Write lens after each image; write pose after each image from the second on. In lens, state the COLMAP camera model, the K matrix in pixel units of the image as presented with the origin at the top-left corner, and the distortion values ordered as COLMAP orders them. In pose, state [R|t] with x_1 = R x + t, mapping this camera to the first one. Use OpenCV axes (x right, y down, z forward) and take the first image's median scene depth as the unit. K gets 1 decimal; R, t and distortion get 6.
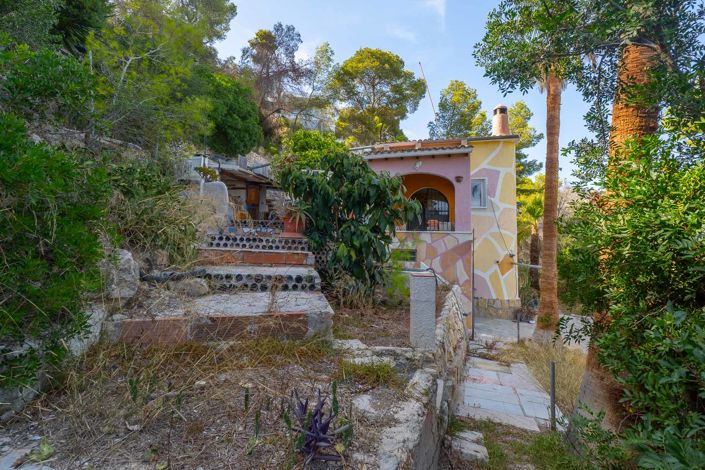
lens RADIAL K [[356.2, 0, 355.8], [0, 356.2, 229.4], [0, 0, 1]] dist [-0.005881, 0.000540]
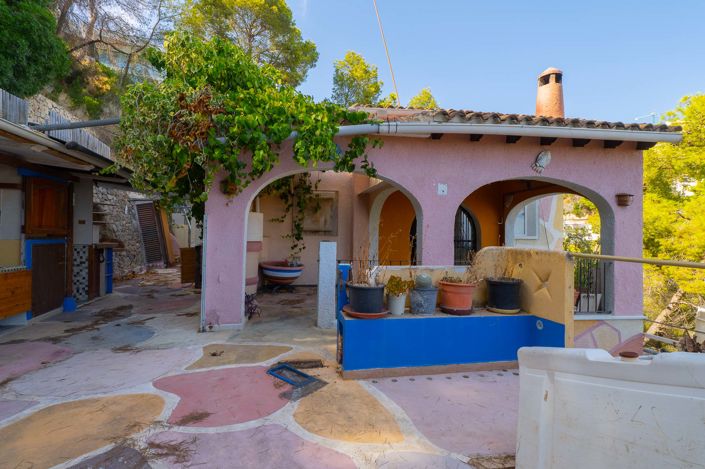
lens RADIAL K [[356.2, 0, 350.9], [0, 356.2, 240.2], [0, 0, 1]] dist [-0.005881, 0.000540]
pose [[0.910857, -0.008162, 0.412642, -0.127984], [-0.018423, 0.998004, 0.060406, -0.066150], [-0.412311, -0.062624, 0.908888, 0.436344]]
